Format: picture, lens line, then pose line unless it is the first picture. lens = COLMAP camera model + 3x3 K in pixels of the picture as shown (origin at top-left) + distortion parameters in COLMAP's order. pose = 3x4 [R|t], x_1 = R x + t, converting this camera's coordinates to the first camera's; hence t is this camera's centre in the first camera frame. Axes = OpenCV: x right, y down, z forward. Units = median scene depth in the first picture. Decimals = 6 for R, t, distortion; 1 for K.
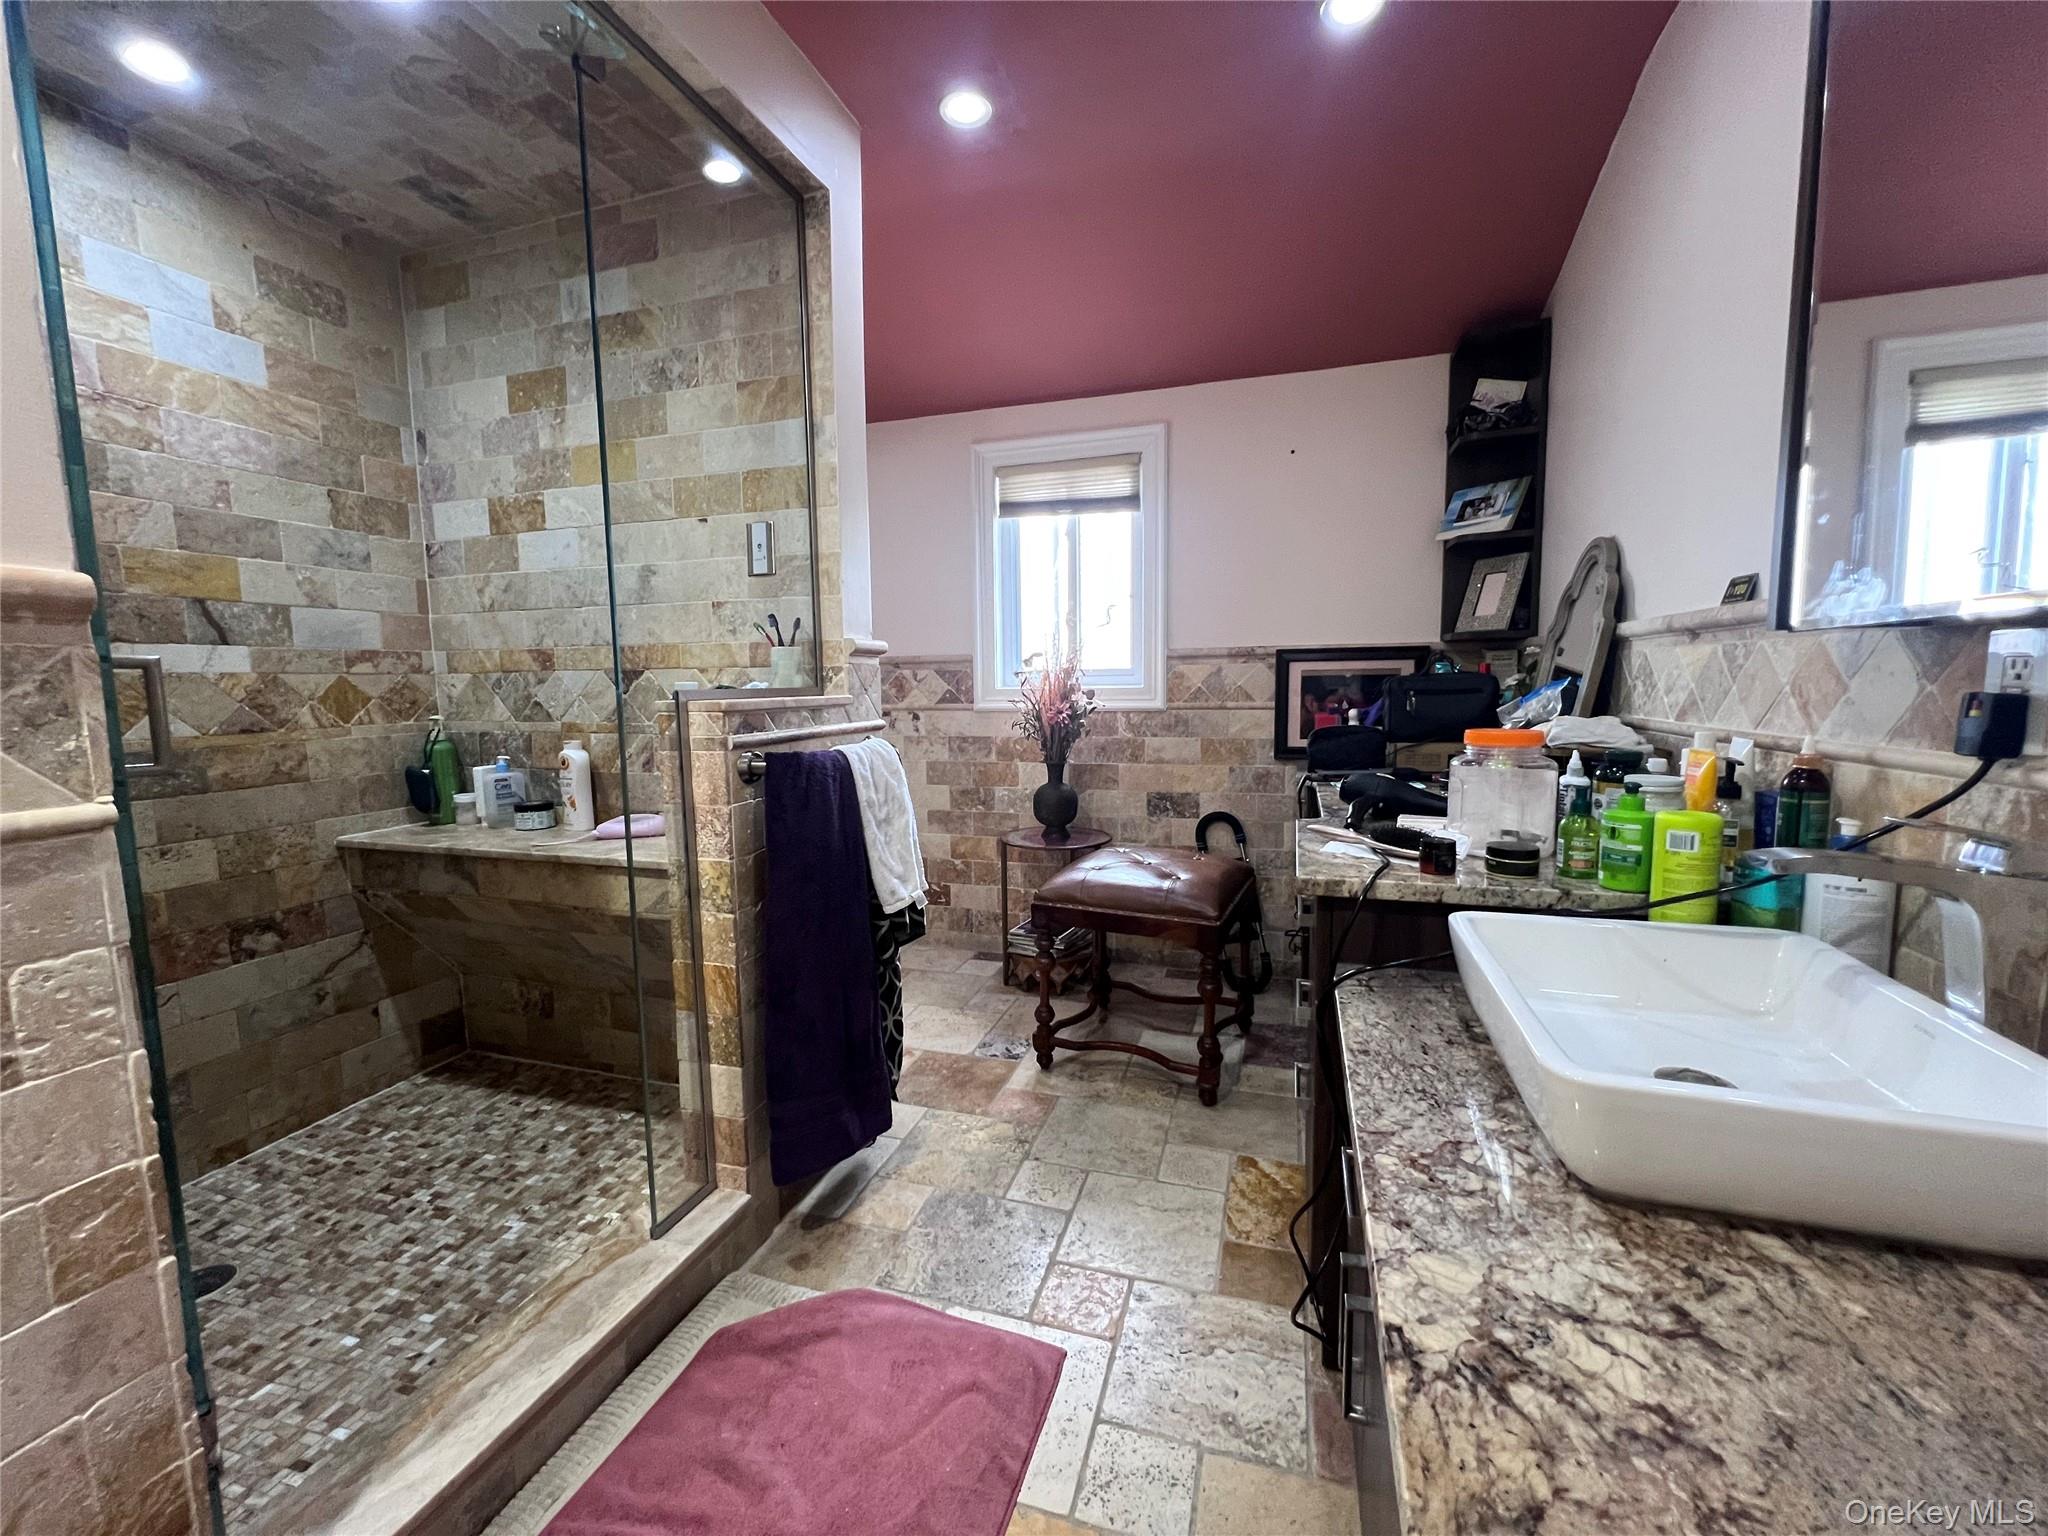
lens RADIAL K [[817.1, 0, 1031.3], [0, 817.1, 766.9], [0, 0, 1]] dist [-0.002813, 0.000904]
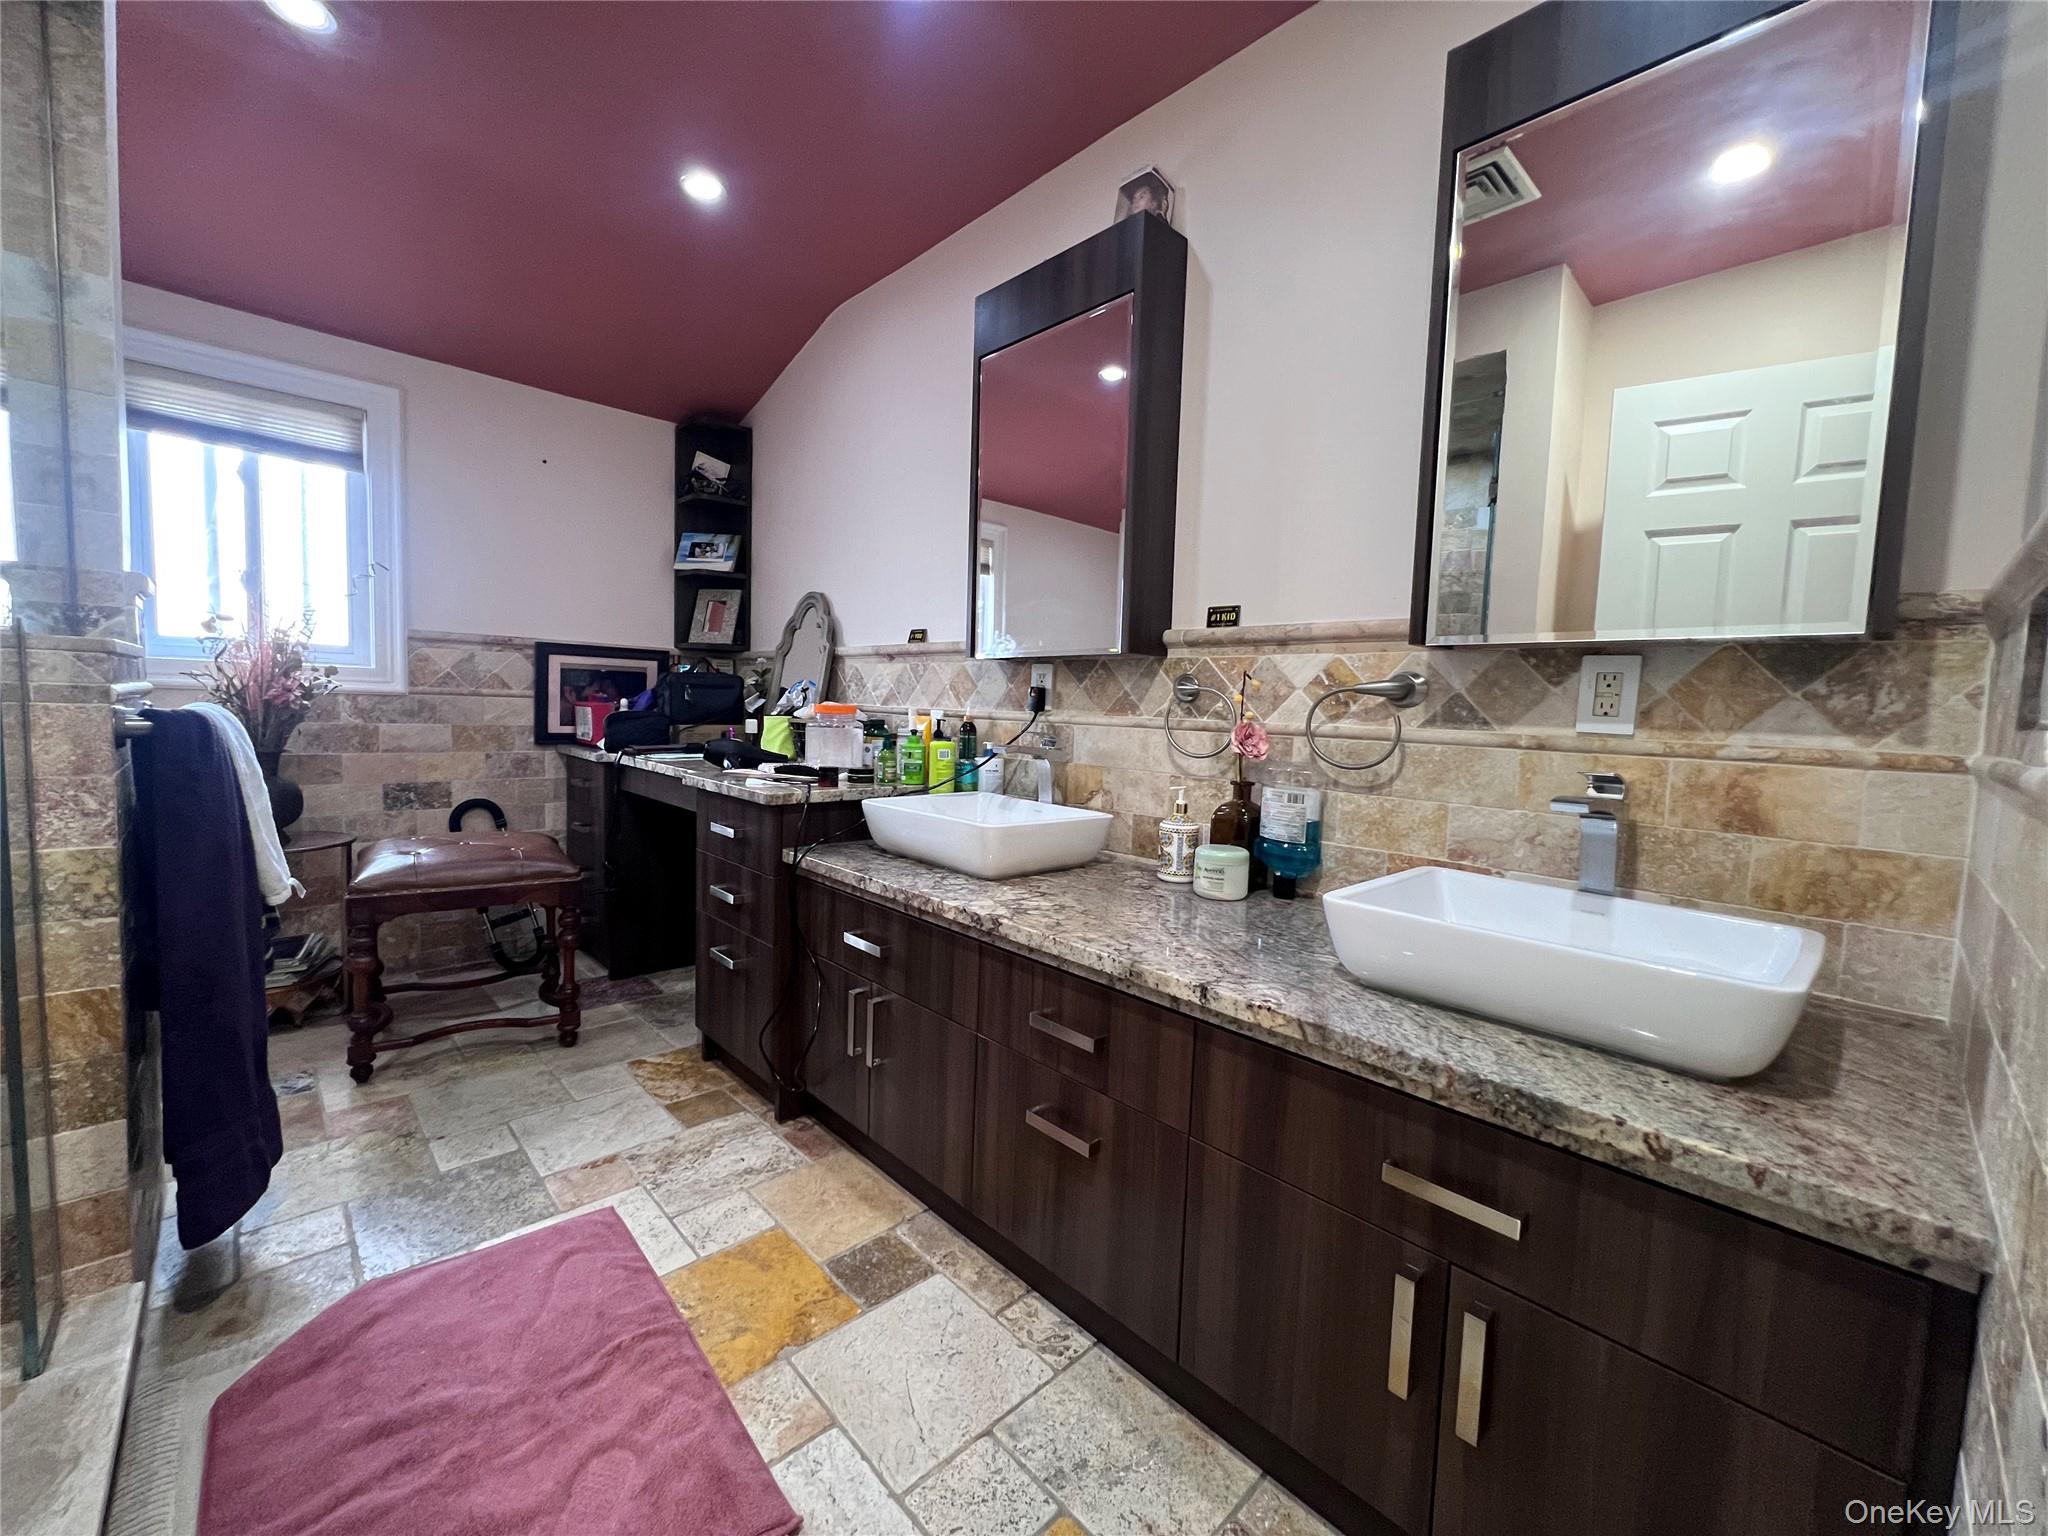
lens RADIAL K [[817.1, 0, 1021.9], [0, 817.1, 764.7], [0, 0, 1]] dist [-0.002813, 0.000904]
pose [[0.481881, -0.030934, 0.875691, -0.354472], [0.048253, 0.998797, 0.008729, 0.040840], [-0.874907, 0.038048, 0.482794, -0.070713]]
